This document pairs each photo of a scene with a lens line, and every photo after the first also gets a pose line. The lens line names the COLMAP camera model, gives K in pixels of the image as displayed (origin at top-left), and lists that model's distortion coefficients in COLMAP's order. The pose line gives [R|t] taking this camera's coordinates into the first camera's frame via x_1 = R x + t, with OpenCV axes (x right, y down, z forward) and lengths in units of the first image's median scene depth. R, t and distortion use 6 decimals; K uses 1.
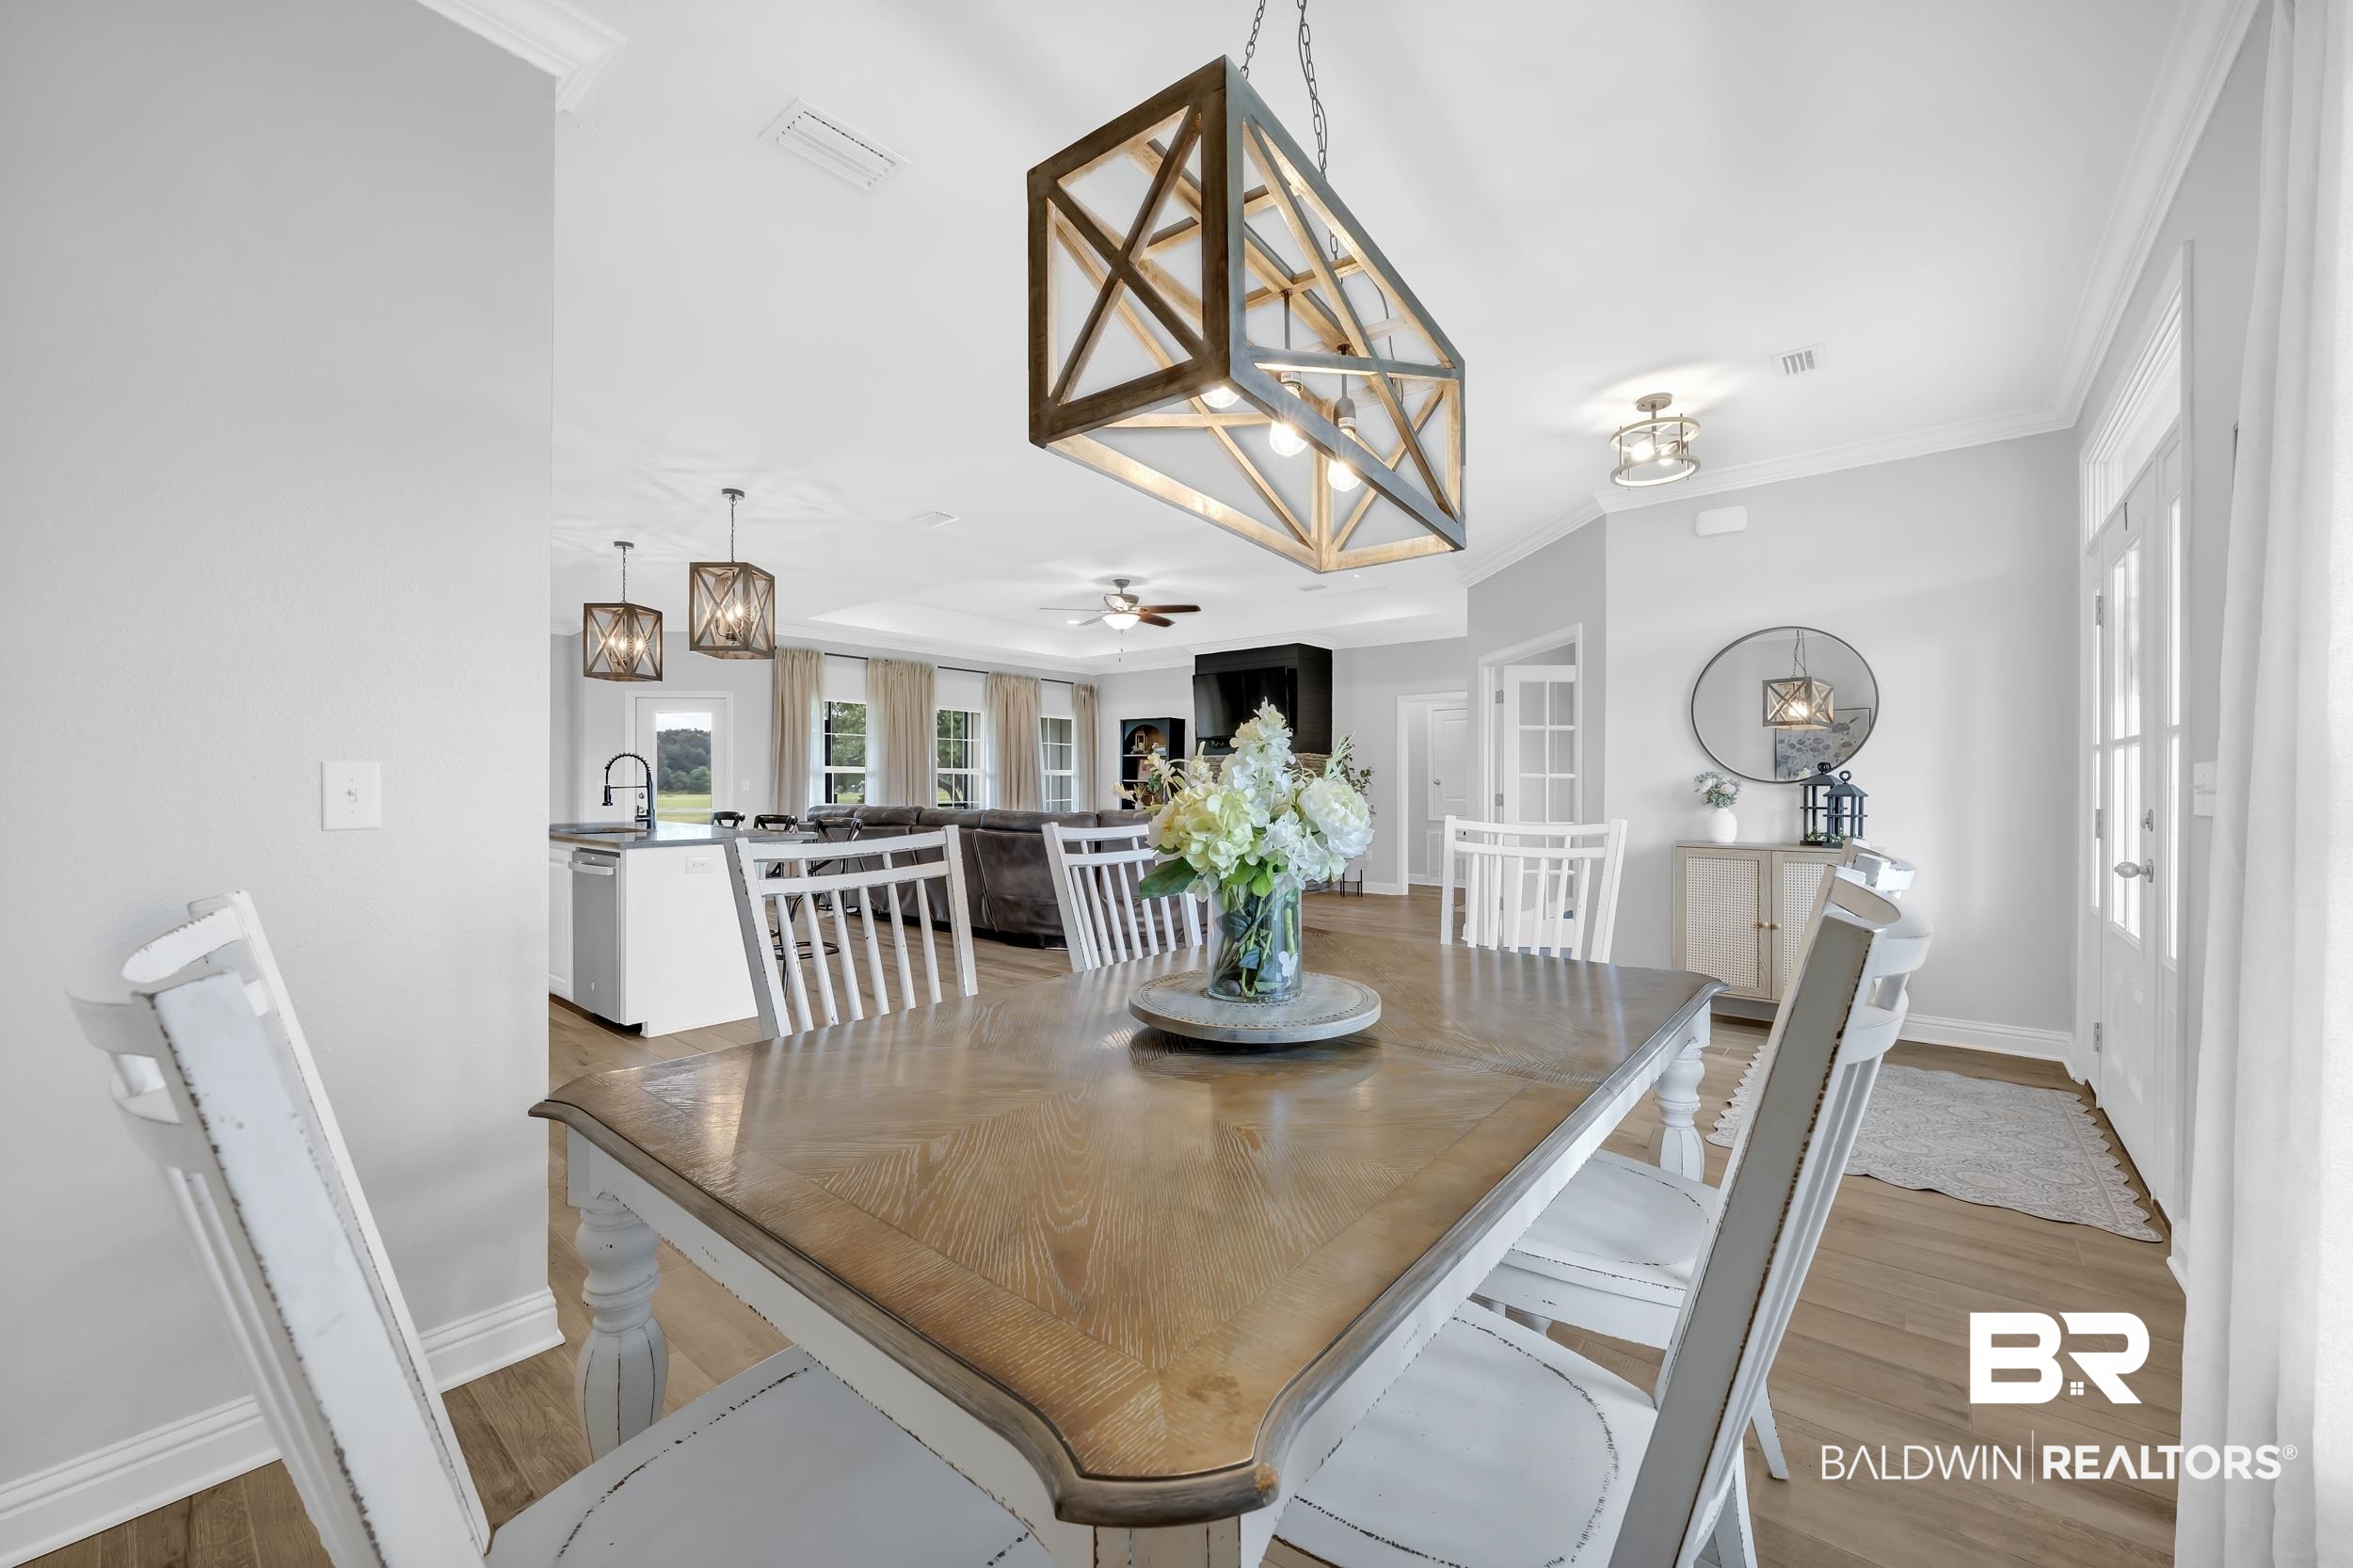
lens RADIAL K [[907.9, 0, 1178.1], [0, 907.9, 788.8], [0, 0, 1]] dist [-0.002564, 0.000099]
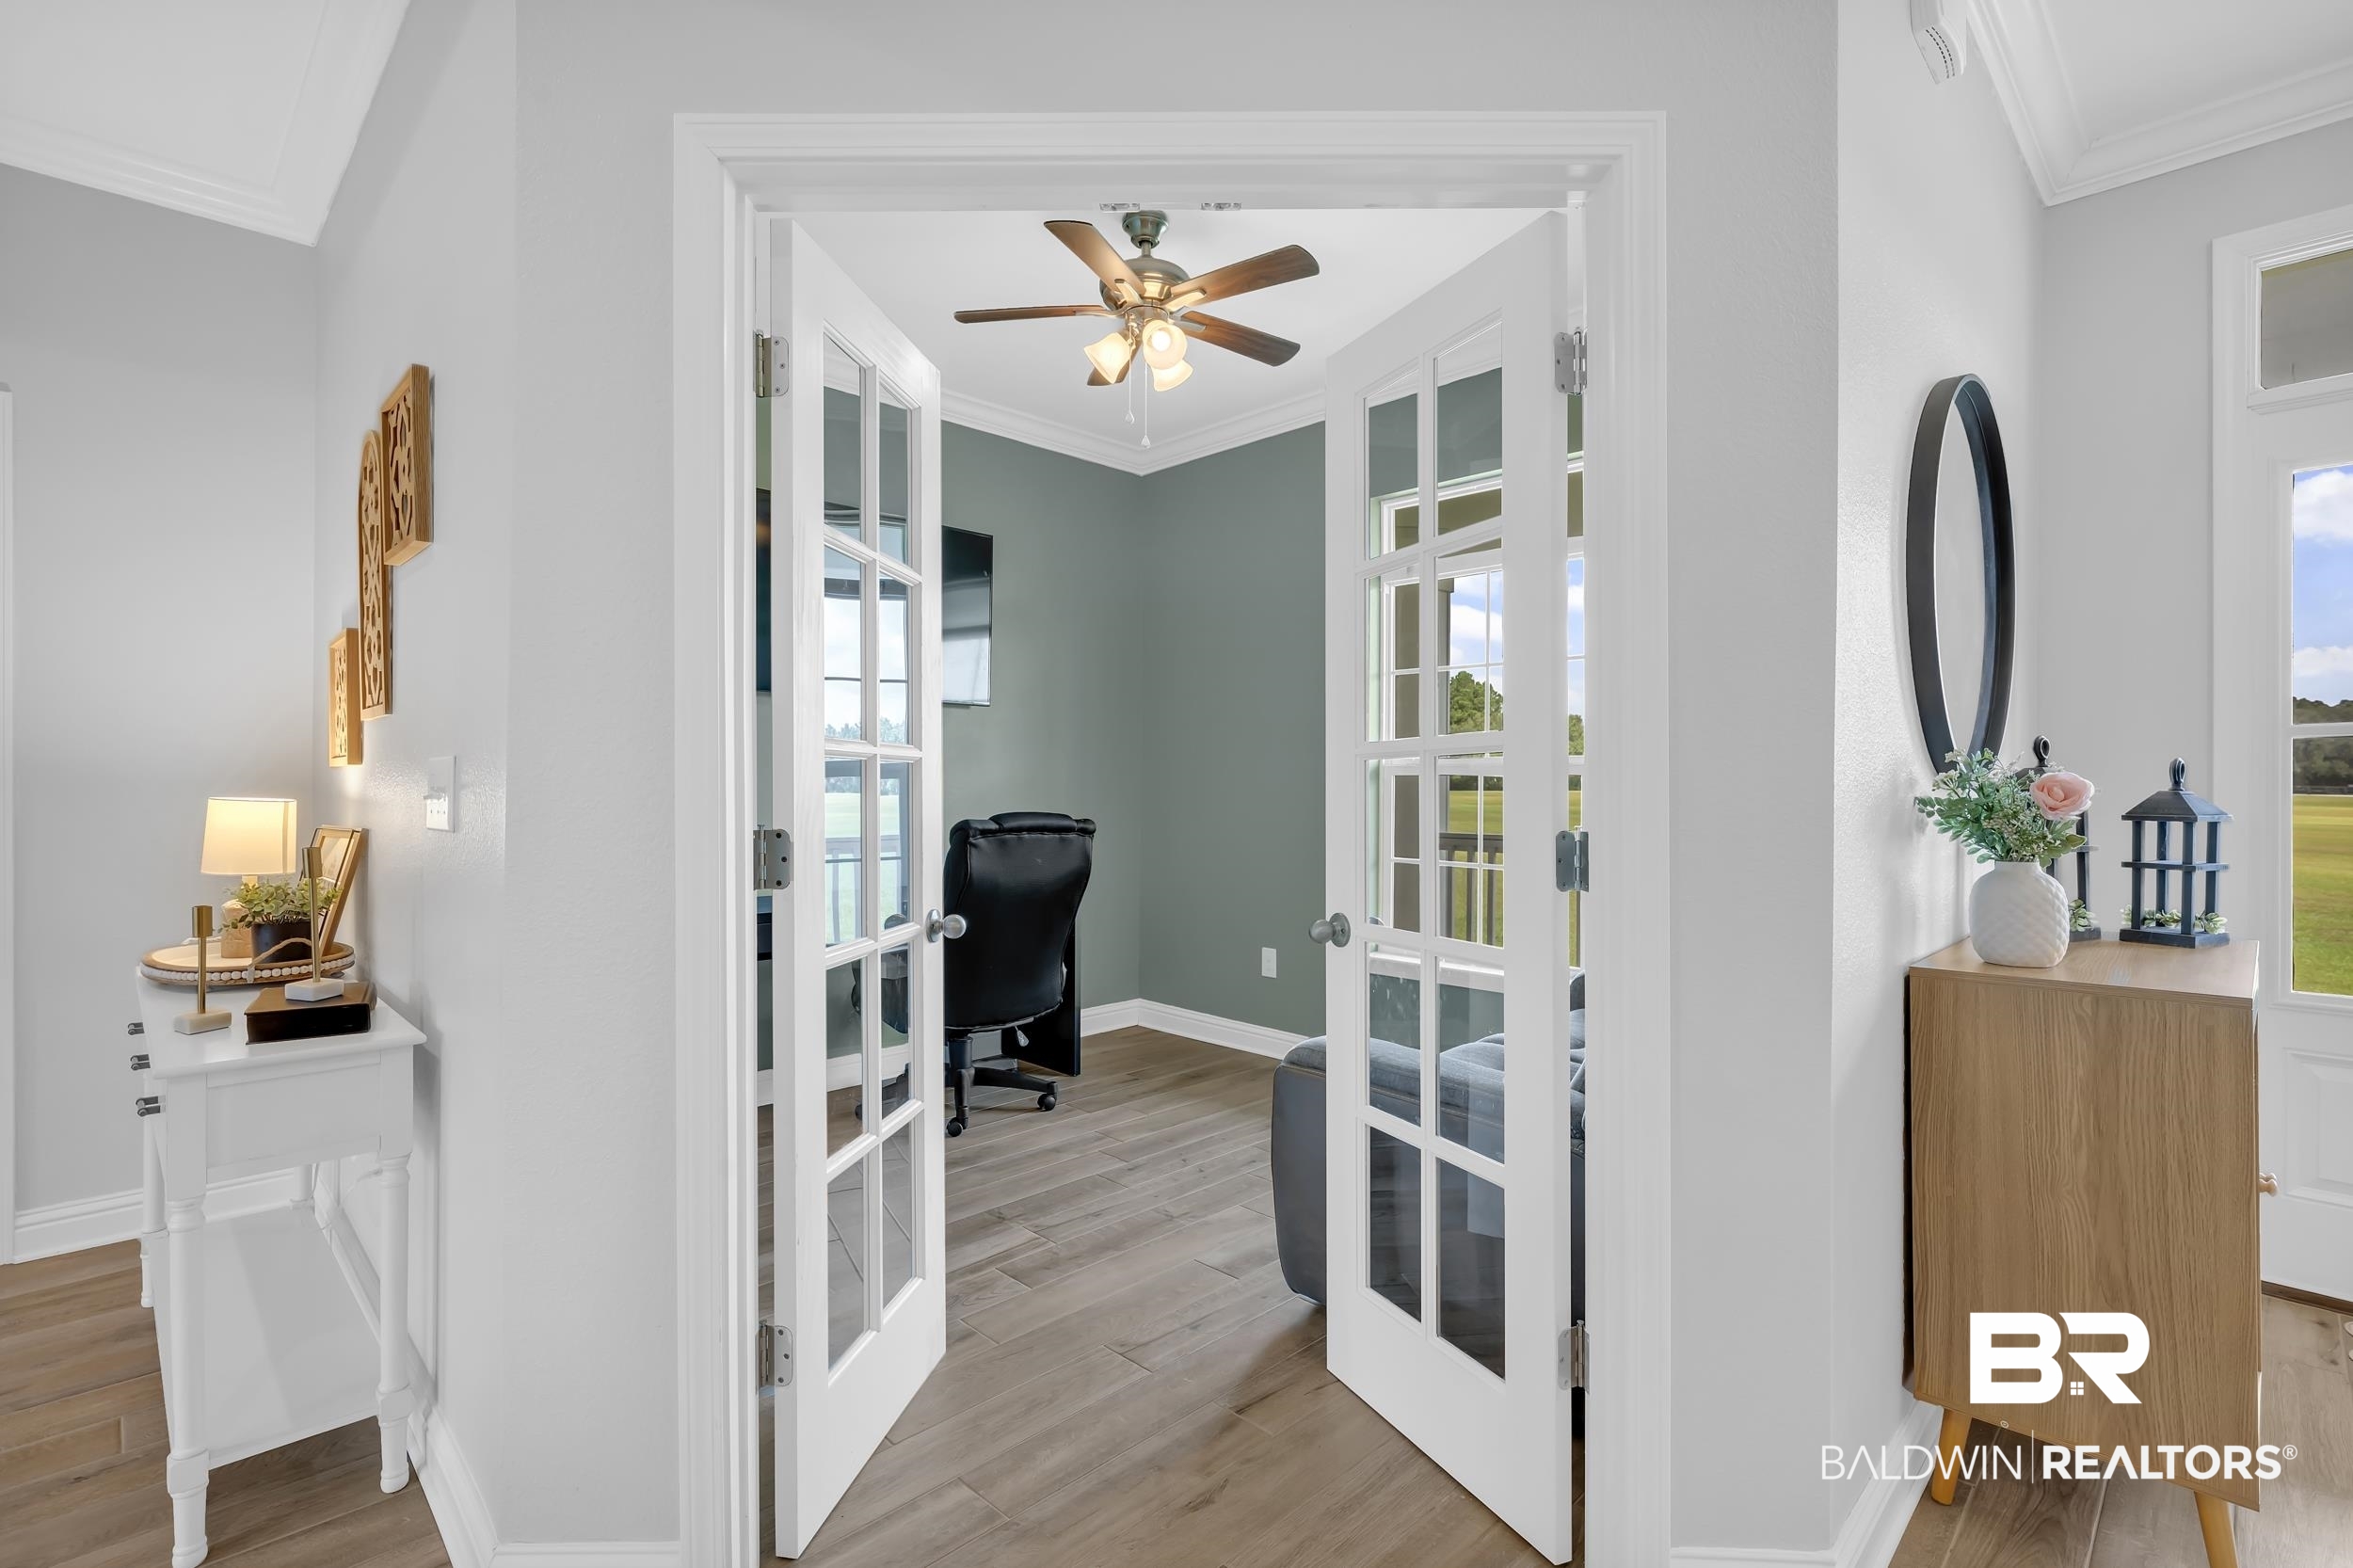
lens RADIAL K [[1083.6, 0, 1181.5], [0, 1083.6, 786.3], [0, 0, 1]] dist [-0.000635, 0.000650]
pose [[0.099531, -0.000534, 0.995034, 0.106521], [-0.002511, 0.999997, 0.000788, -0.003734], [-0.995031, -0.002577, 0.099529, 0.796128]]
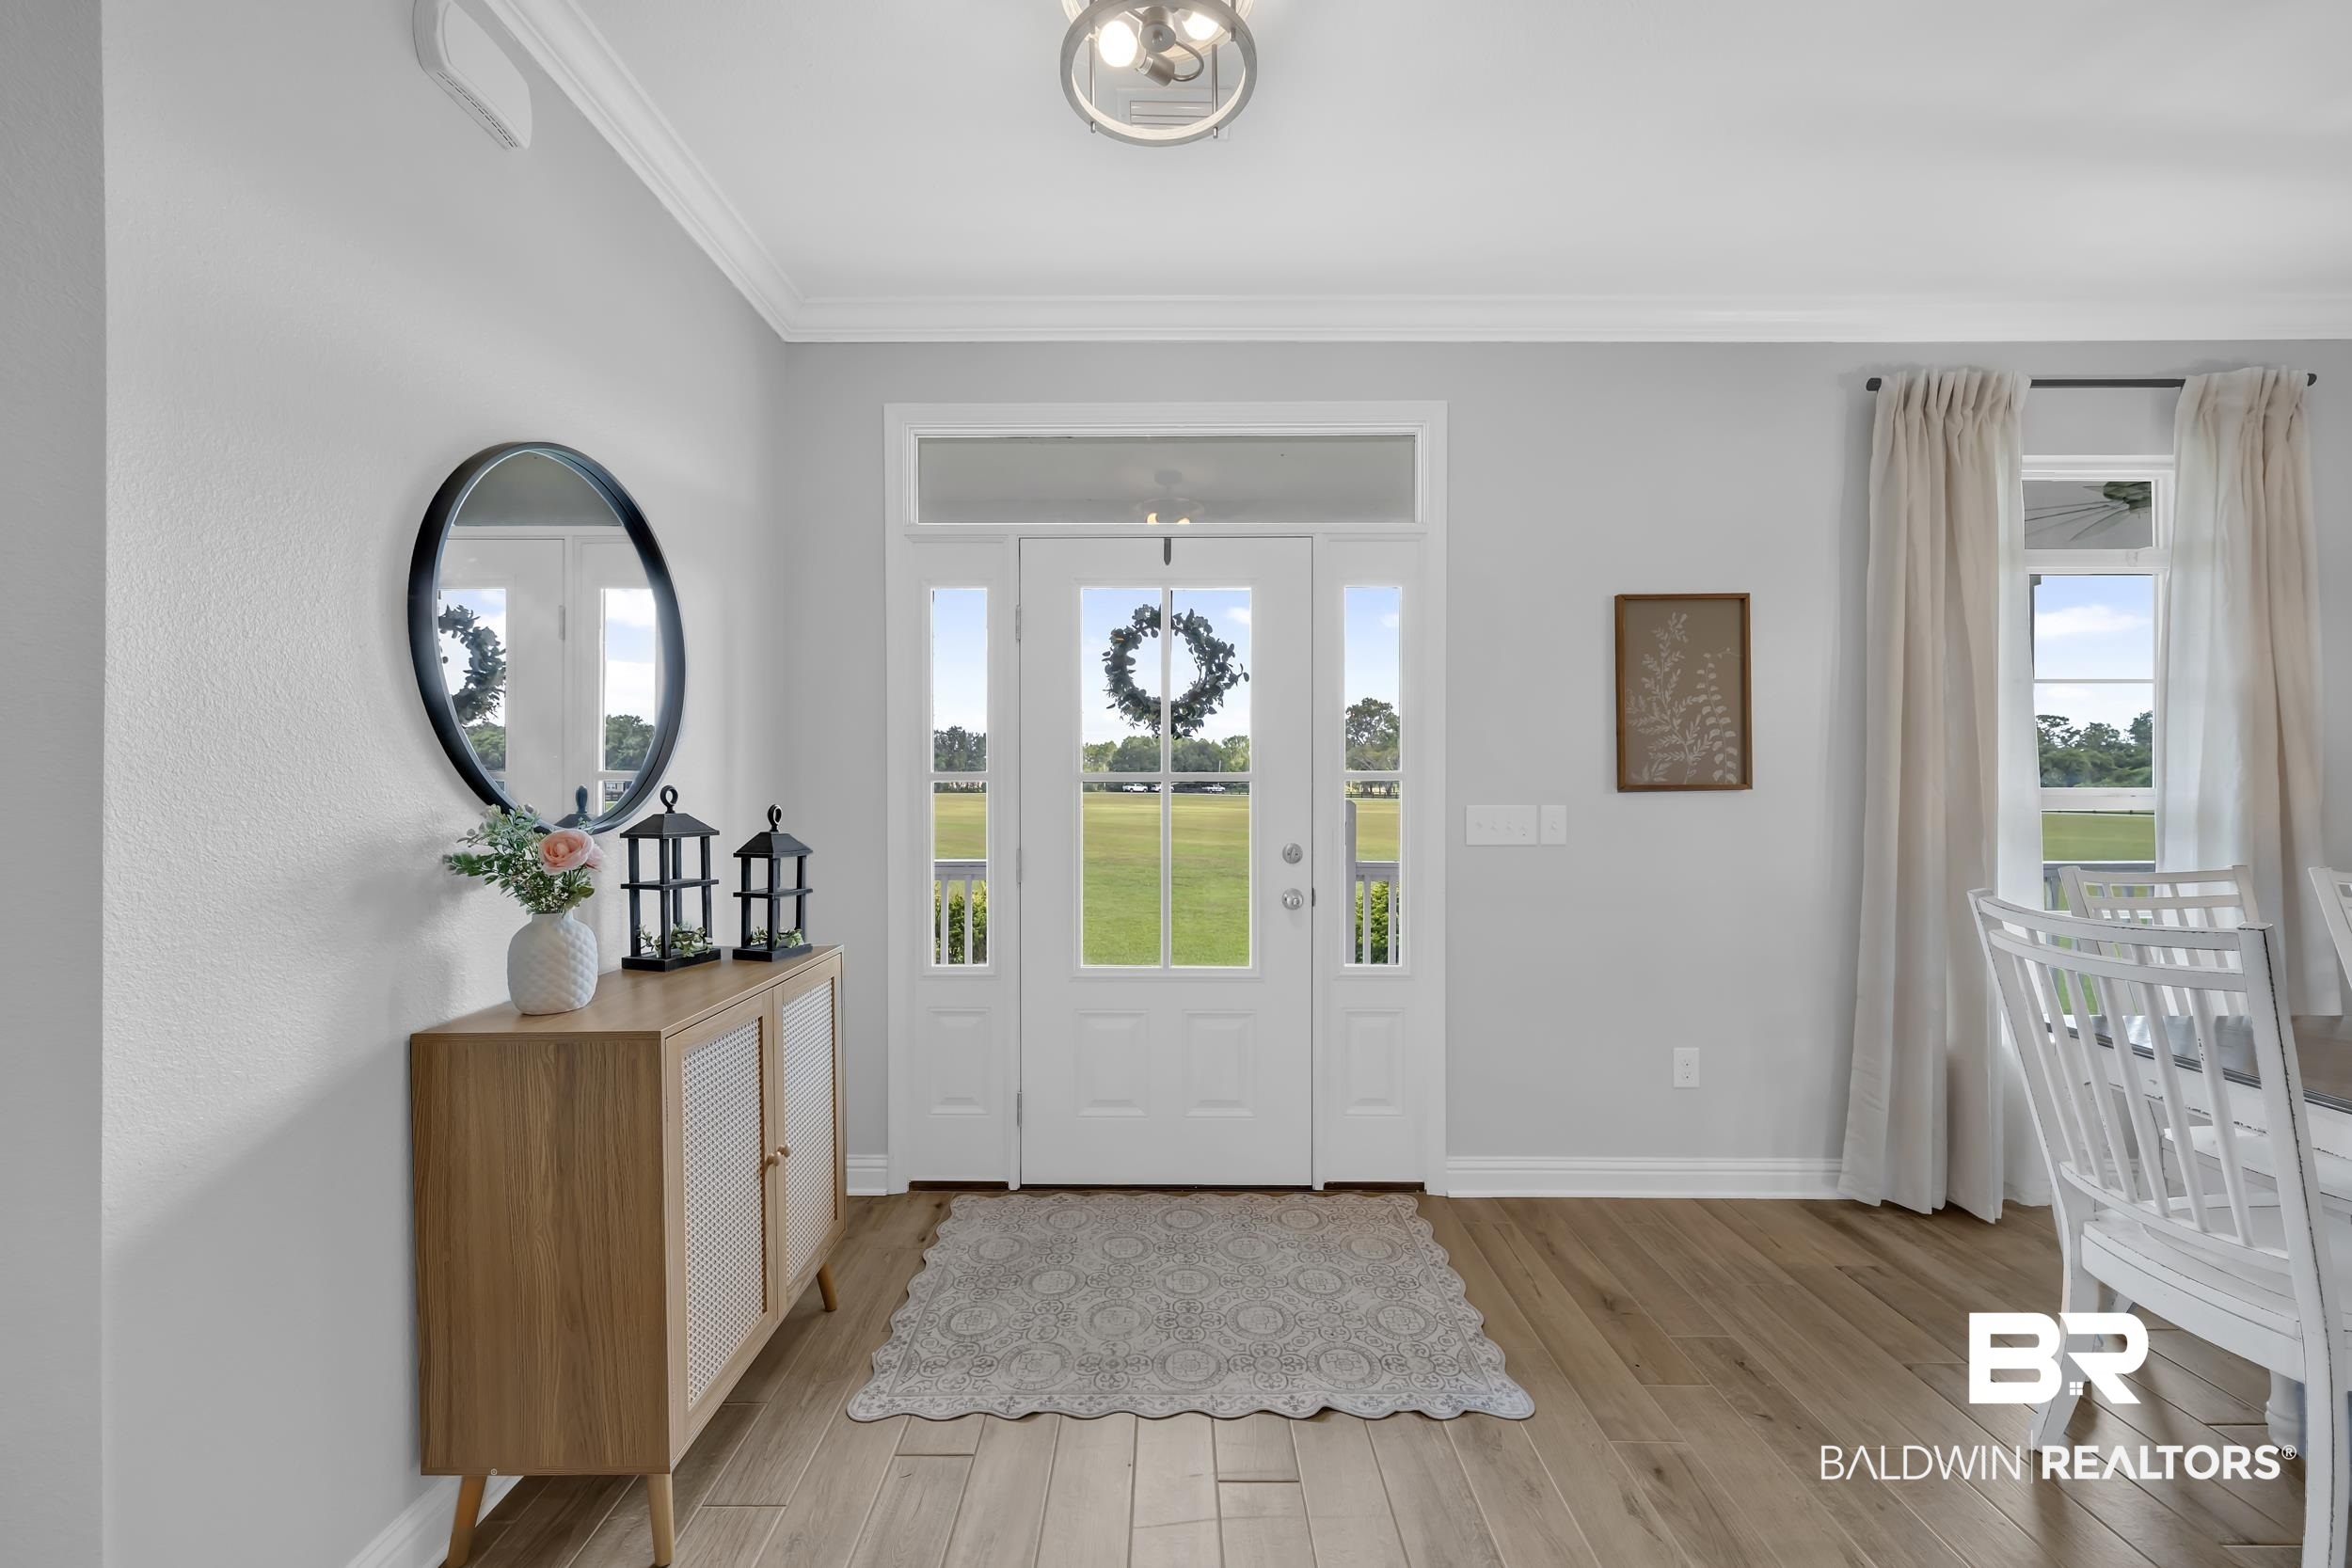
lens RADIAL K [[907.5, 0, 1182.6], [0, 907.5, 792.4], [0, 0, 1]] dist [-0.002564, 0.000099]
pose [[-0.628716, -0.002967, 0.777630, 0.107022], [0.002315, 0.999981, 0.005687, -0.016312], [-0.777632, 0.005376, -0.628697, 0.652095]]
